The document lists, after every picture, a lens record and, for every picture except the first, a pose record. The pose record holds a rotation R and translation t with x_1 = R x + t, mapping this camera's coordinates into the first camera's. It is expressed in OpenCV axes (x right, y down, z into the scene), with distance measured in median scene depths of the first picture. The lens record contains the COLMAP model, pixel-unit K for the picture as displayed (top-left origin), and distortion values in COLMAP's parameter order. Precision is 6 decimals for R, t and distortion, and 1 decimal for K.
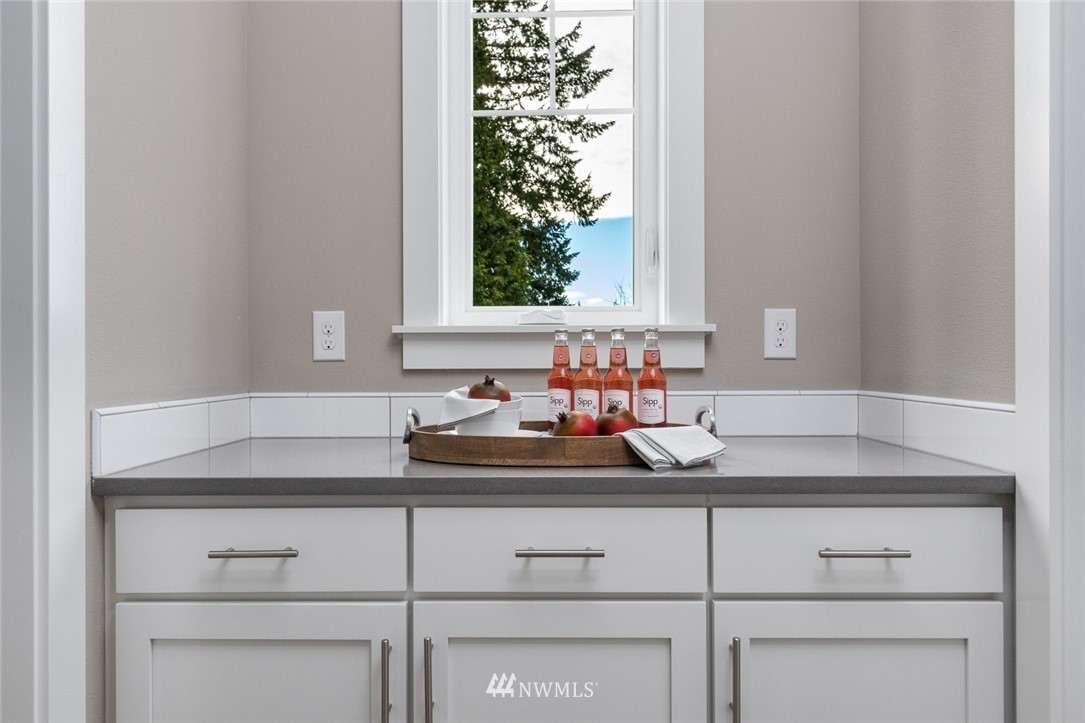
lens RADIAL K [[749.9, 0, 536.2], [0, 749.9, 366.6], [0, 0, 1]] dist [0.002364, 0.002061]
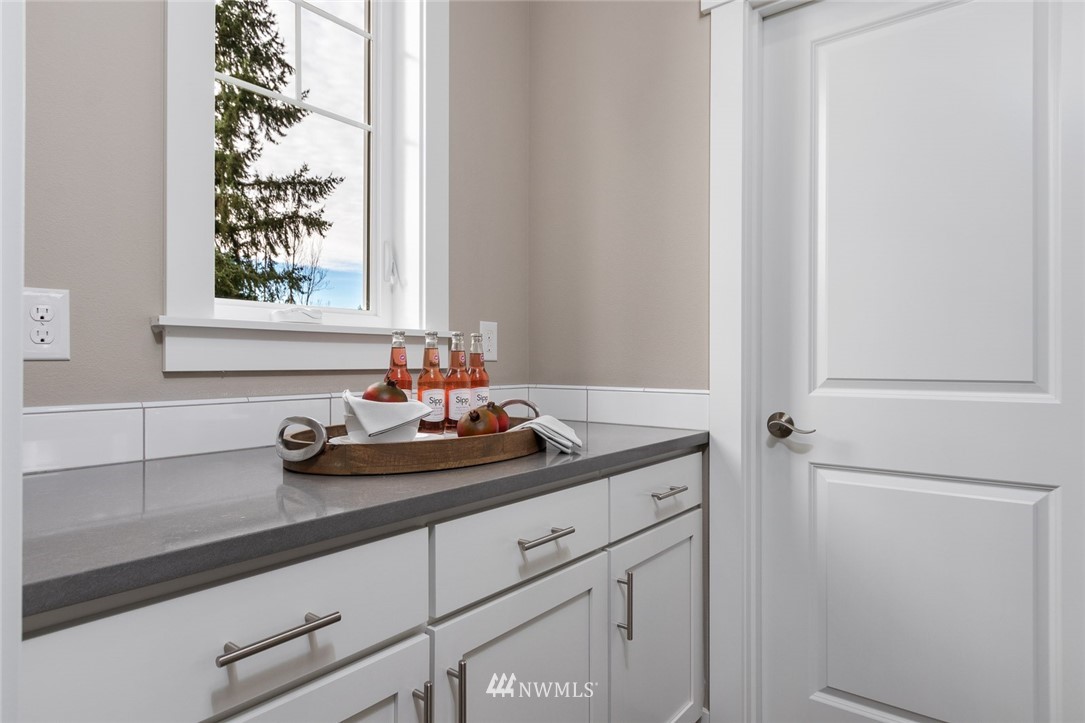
lens RADIAL K [[612.7, 0, 547.0], [0, 612.7, 359.9], [0, 0, 1]] dist [-0.003630, -0.000247]
pose [[0.606922, 0.007504, 0.794726, -0.494857], [0.000837, 0.999949, -0.010081, -0.001823], [-0.794761, 0.006783, 0.606885, 0.330791]]
